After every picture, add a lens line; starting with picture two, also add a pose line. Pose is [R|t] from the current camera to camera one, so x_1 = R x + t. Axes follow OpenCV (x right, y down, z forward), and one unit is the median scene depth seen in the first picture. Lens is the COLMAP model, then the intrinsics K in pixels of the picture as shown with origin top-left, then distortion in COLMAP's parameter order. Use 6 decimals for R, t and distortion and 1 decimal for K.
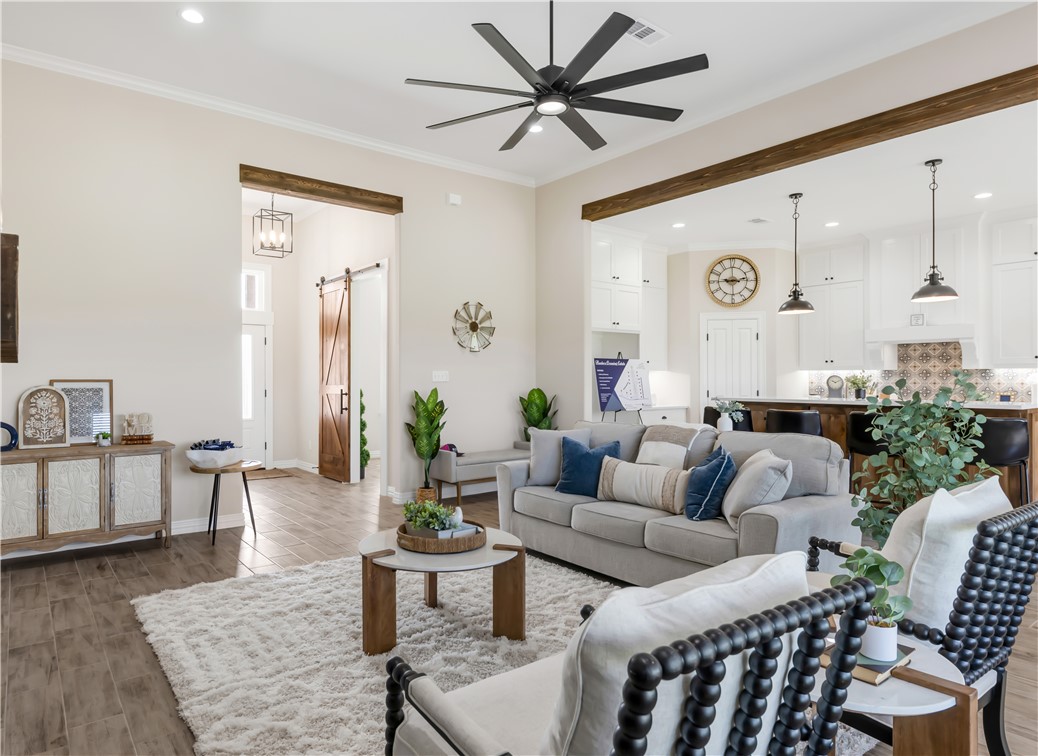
lens RADIAL K [[625.8, 0, 491.9], [0, 625.8, 377.6], [0, 0, 1]] dist [0.024033, -0.005115]
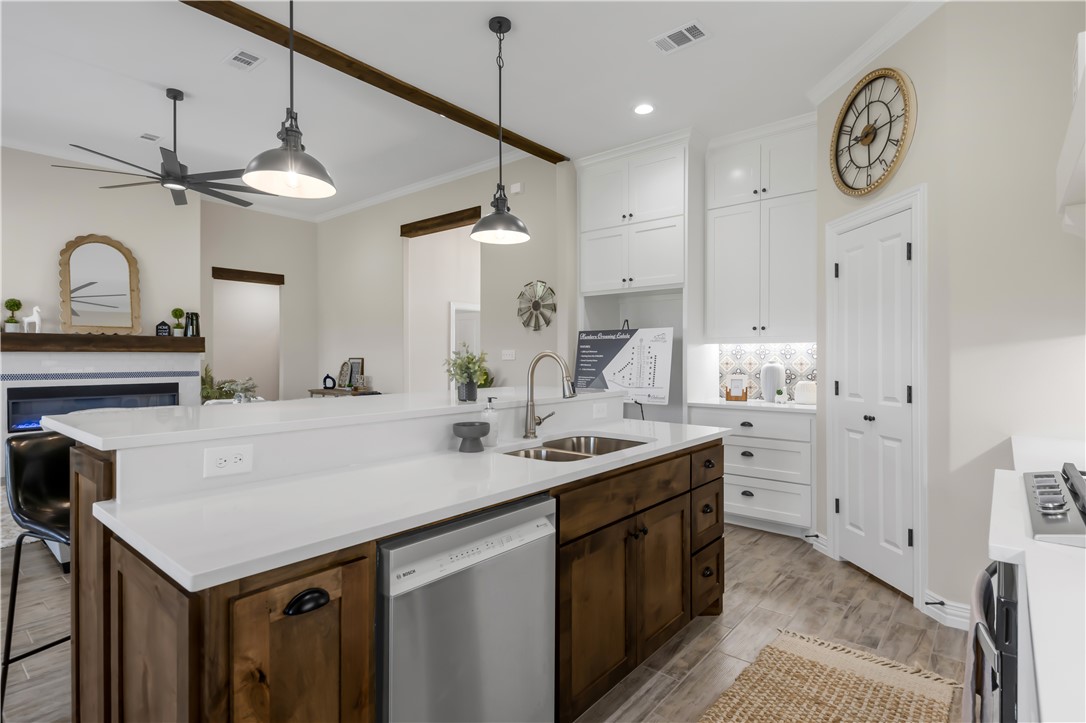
lens RADIAL K [[548.3, 0, 547.3], [0, 548.3, 362.9], [0, 0, 1]] dist [-0.001378, -0.001601]
pose [[0.222830, 0.011158, -0.974793, 0.810372], [0.005154, 0.999907, 0.012624, -0.000038], [0.974844, -0.007837, 0.222752, 0.792559]]
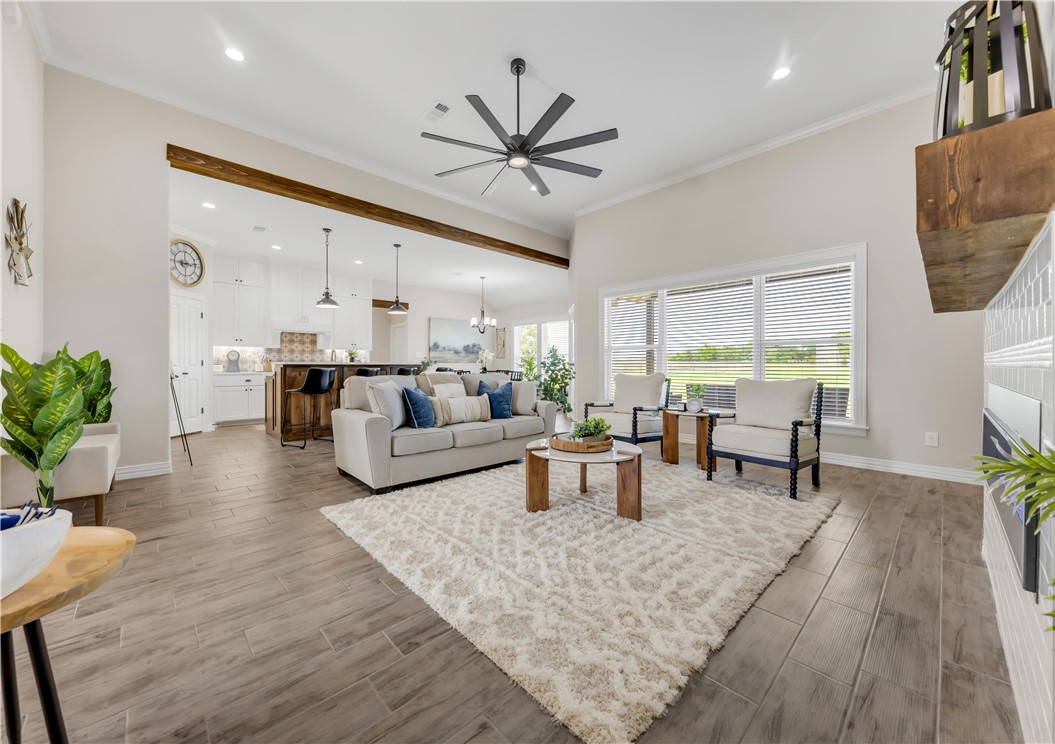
lens RADIAL K [[395.3, 0, 501.6], [0, 395.3, 369.3], [0, 0, 1]] dist [0.000687, 0.000049]
pose [[-0.080703, -0.007326, 0.996711, -0.432053], [-0.004056, 0.999967, 0.007022, 0.034241], [-0.996730, -0.003476, -0.080730, 0.556173]]
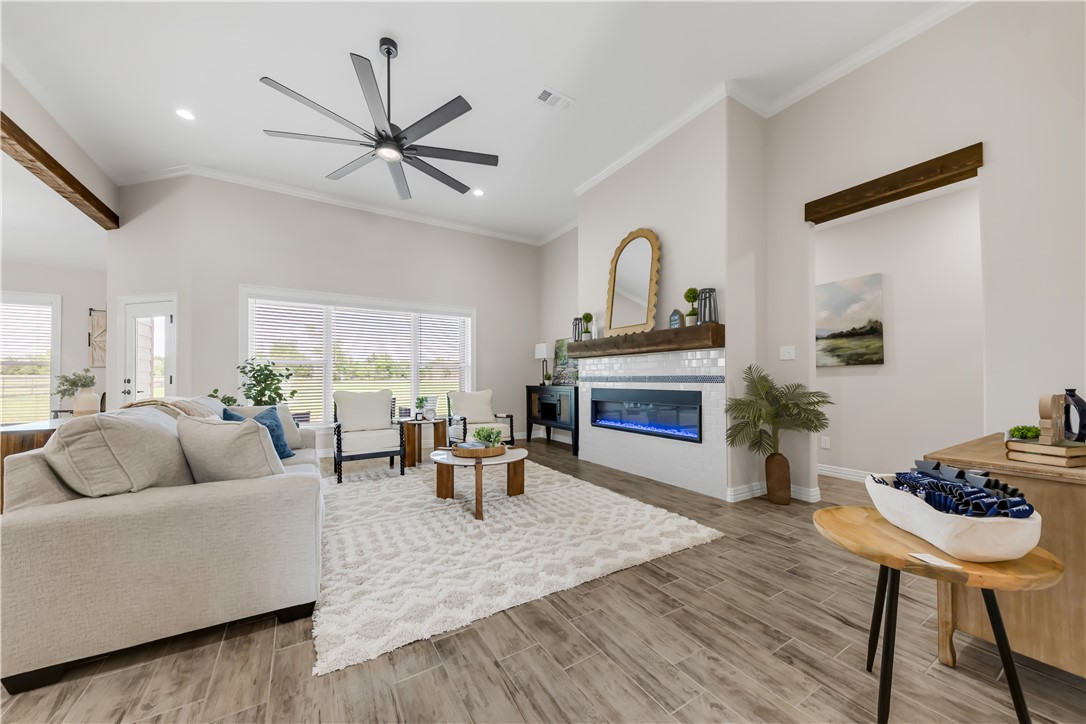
lens RADIAL K [[381.6, 0, 543.8], [0, 381.6, 372.4], [0, 0, 1]] dist [-0.000948, -0.000110]
pose [[-0.995038, 0.006731, 0.099264, -0.166203], [0.004480, 0.999728, -0.022883, 0.031397], [-0.099391, -0.022325, -0.994798, 0.877766]]
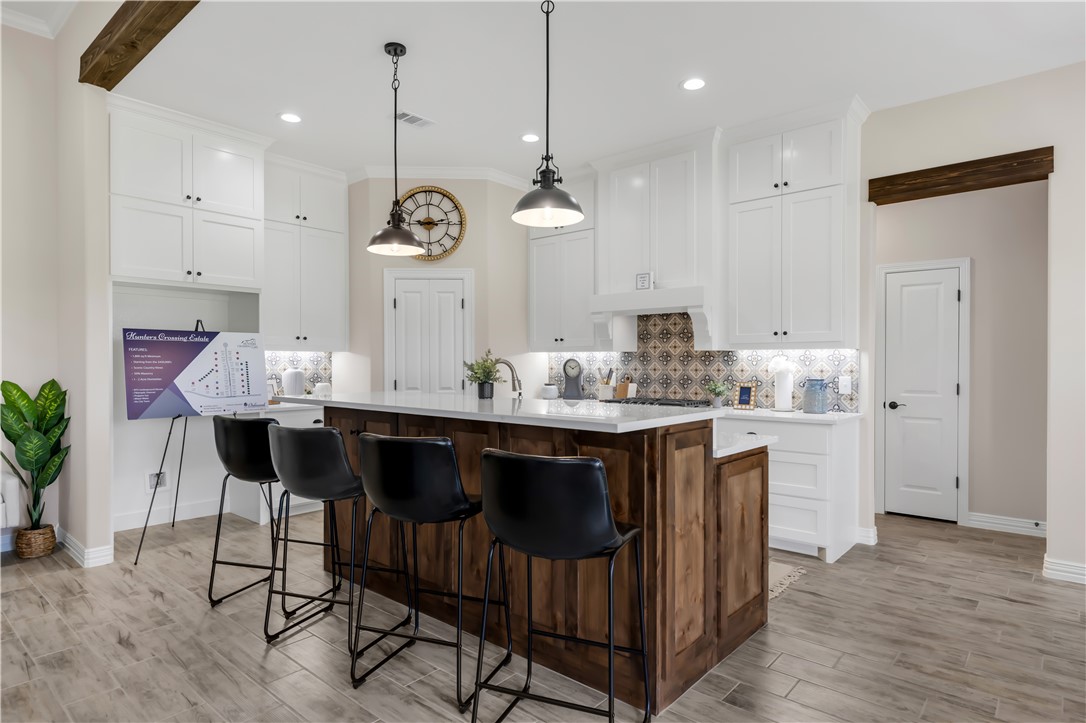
lens RADIAL K [[605.6, 0, 543.3], [0, 605.6, 365.4], [0, 0, 1]] dist [0.023953, -0.000273]
pose [[0.978323, 0.000355, 0.207087, 0.420335], [-0.002280, 0.999956, 0.009060, -0.002551], [-0.207074, -0.009336, 0.978281, 0.354132]]
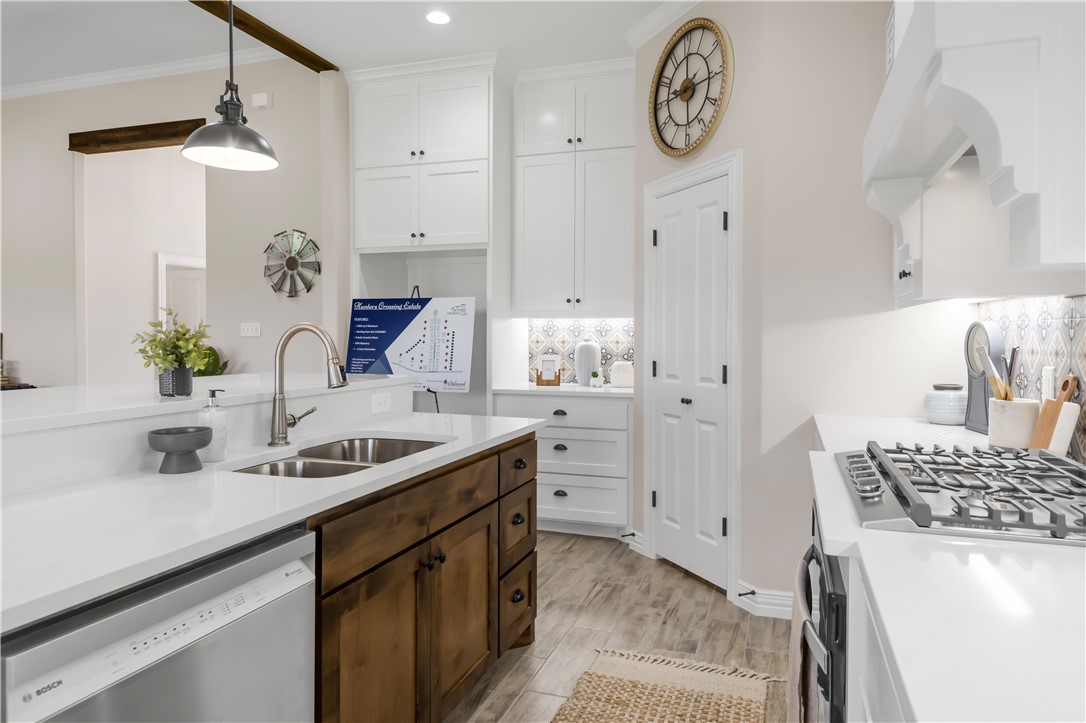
lens RADIAL K [[665.8, 0, 576.4], [0, 665.8, 346.5], [0, 0, 1]] dist [0.016212, -0.006317]
pose [[0.568101, 0.017726, -0.822768, 0.795356], [-0.000627, 0.999777, 0.021106, 0.000808], [0.822959, -0.011474, 0.567985, 0.797826]]
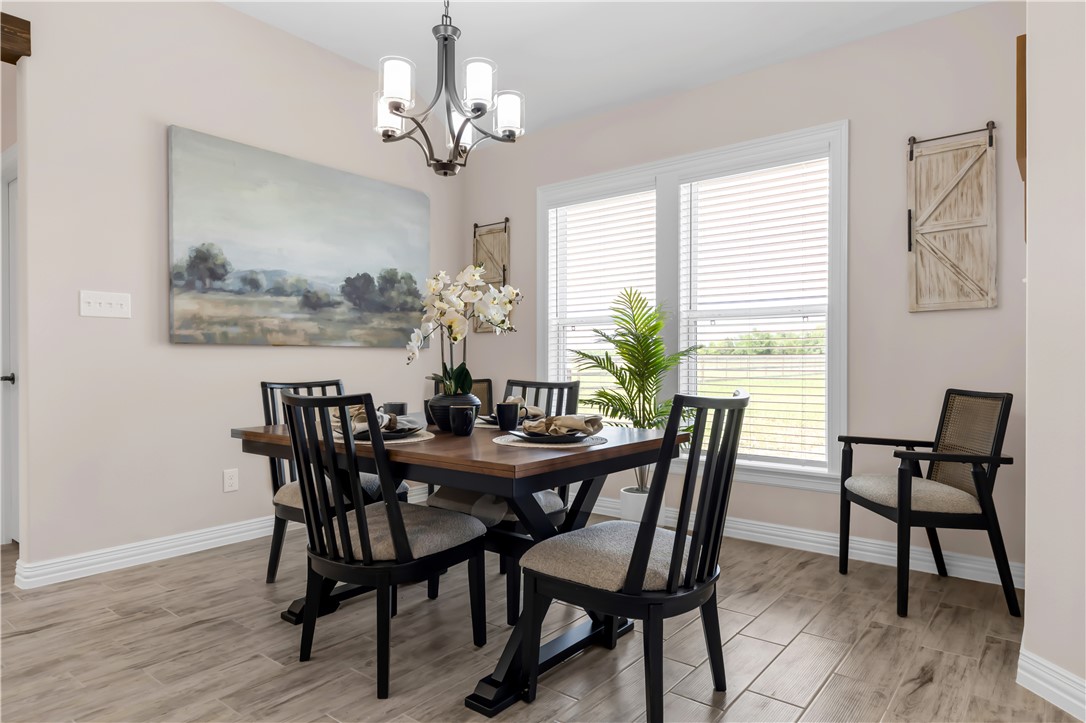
lens RADIAL K [[665.8, 0, 533.9], [0, 665.8, 358.4], [0, 0, 1]] dist [0.016212, -0.006317]
pose [[-0.233547, 0.008642, 0.972307, 0.452450], [-0.002967, 0.999950, -0.009600, 0.035233], [-0.972341, -0.005127, -0.233510, 0.553648]]
